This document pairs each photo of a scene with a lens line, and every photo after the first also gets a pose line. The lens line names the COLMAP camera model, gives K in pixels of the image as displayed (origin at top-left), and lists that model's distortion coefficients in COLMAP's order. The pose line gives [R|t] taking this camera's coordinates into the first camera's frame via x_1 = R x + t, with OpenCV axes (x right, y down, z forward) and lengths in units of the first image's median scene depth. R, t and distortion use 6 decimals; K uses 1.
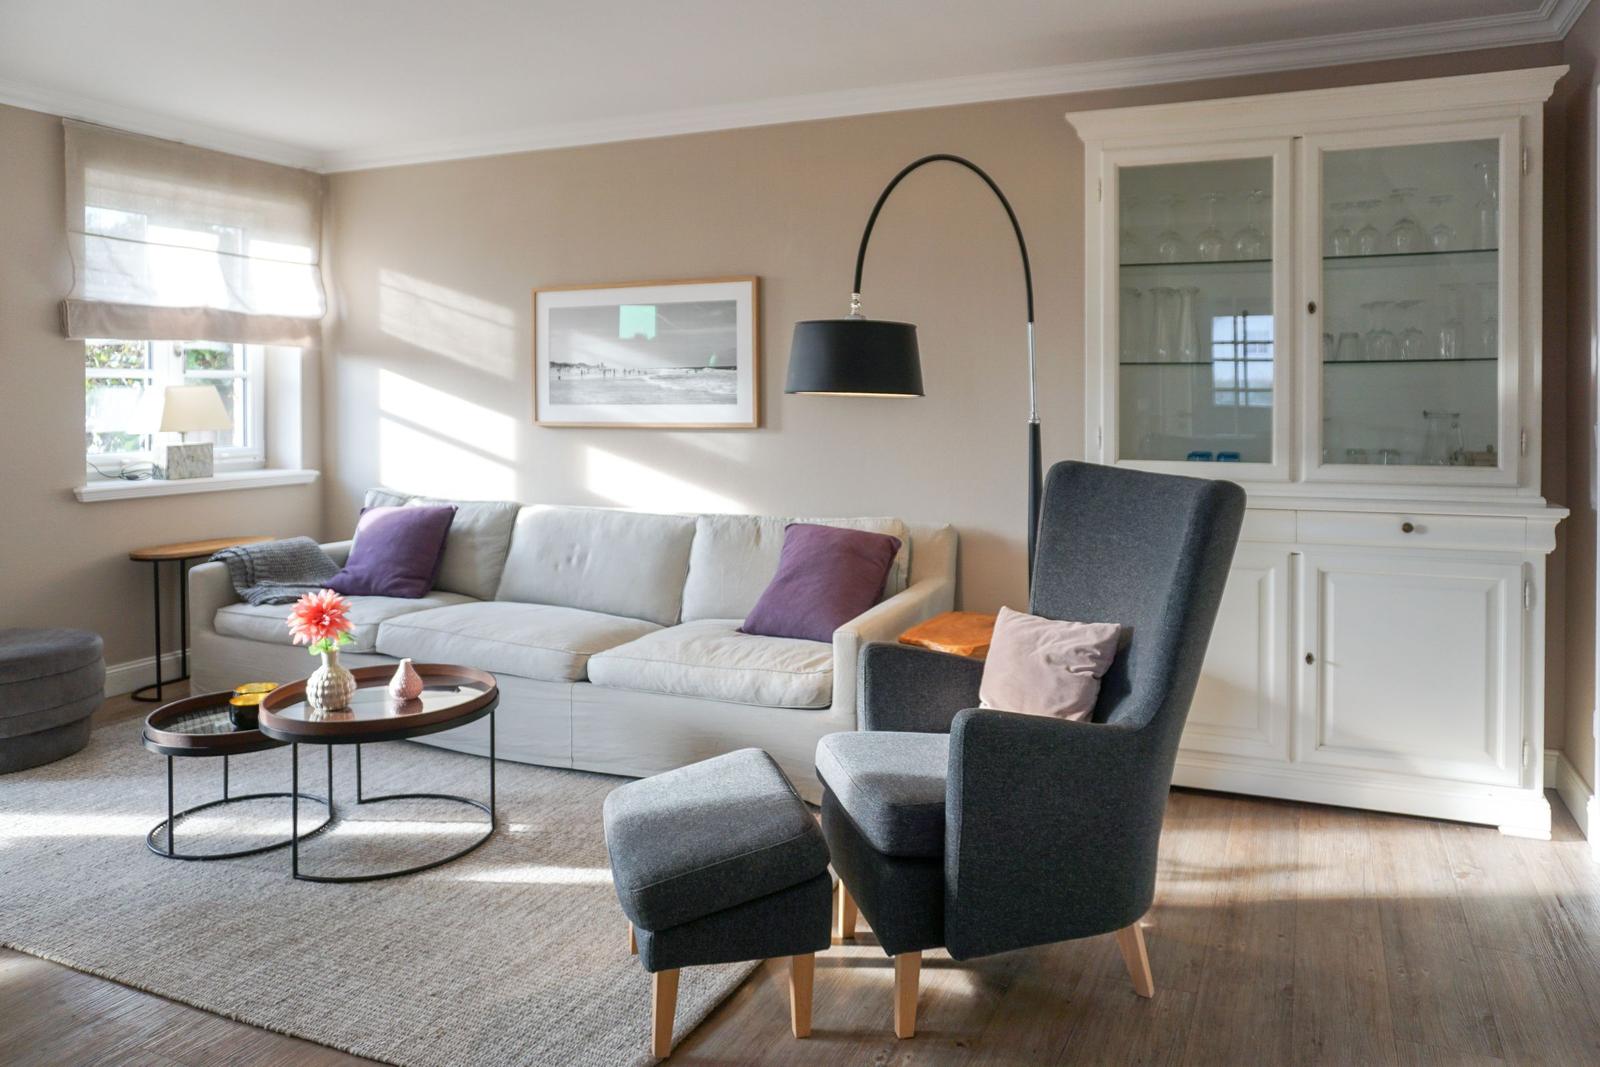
lens RADIAL K [[1124.1, 0, 793.7], [0, 1124.1, 381.5], [0, 0, 1]] dist [-0.019366, 0.018304]
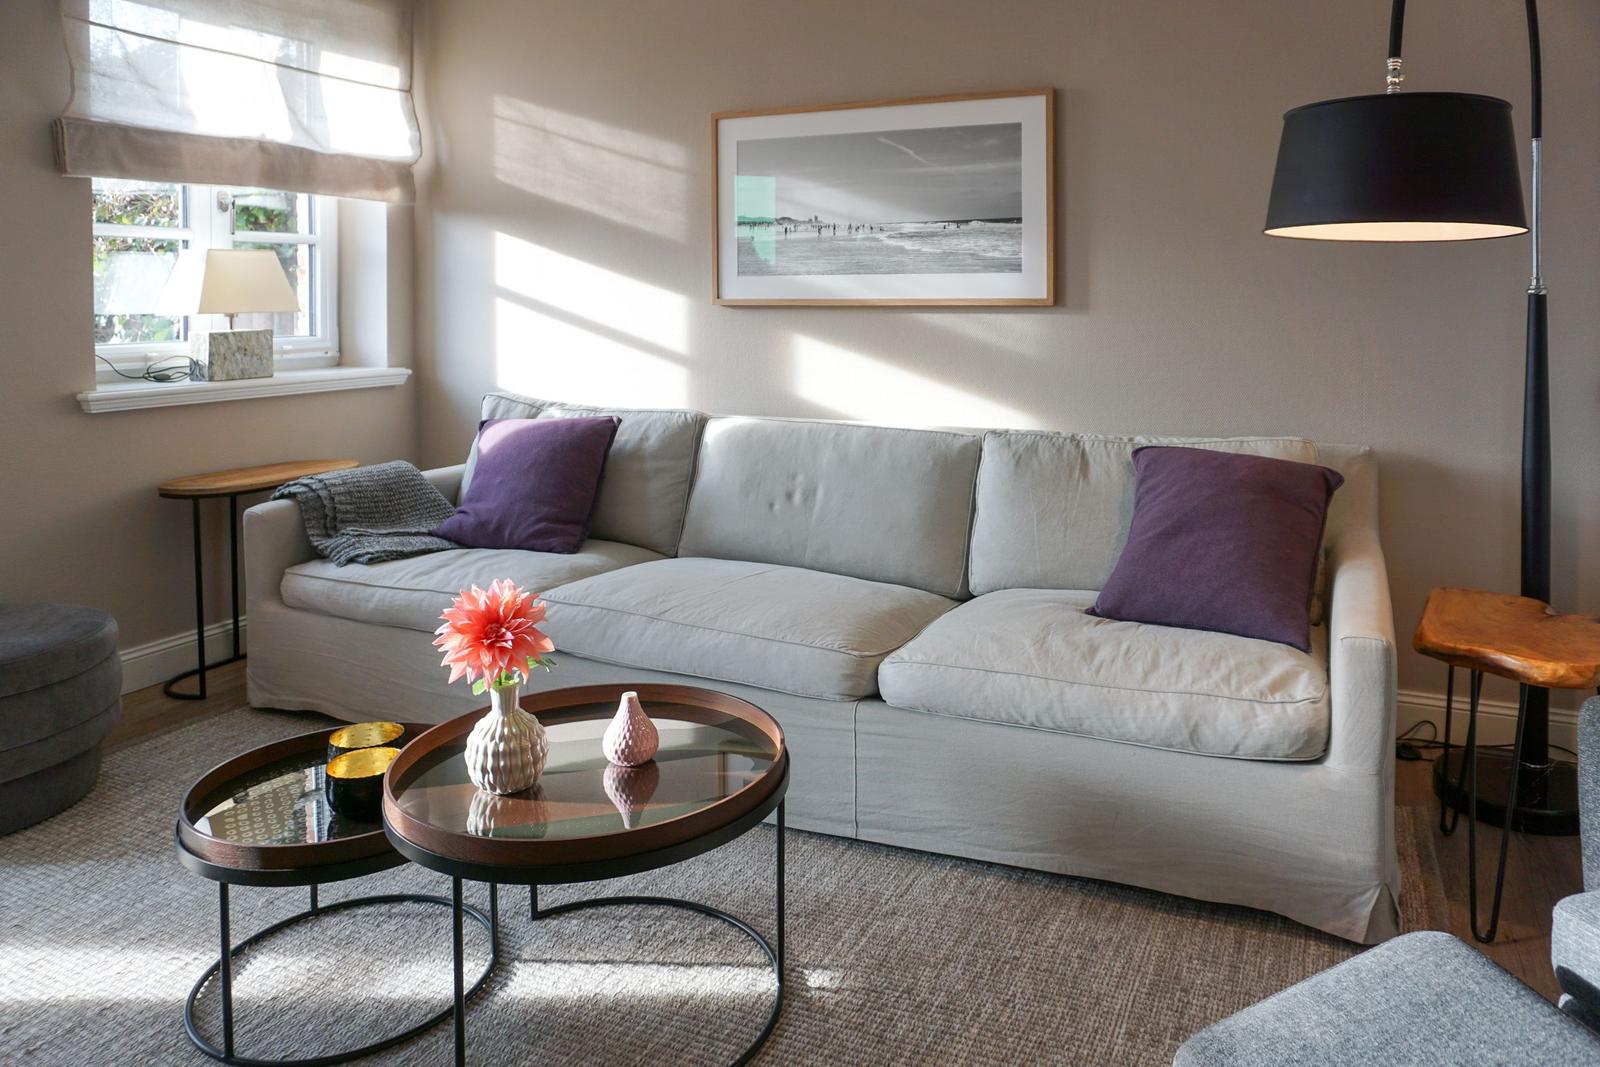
lens RADIAL K [[1124.1, 0, 816.8], [0, 1124.1, 300.3], [0, 0, 1]] dist [-0.019366, 0.018304]
pose [[0.999937, -0.001325, -0.011120, -0.176246], [0.001497, 0.999879, 0.015461, 0.027495], [0.011098, -0.015477, 0.999819, 0.311451]]
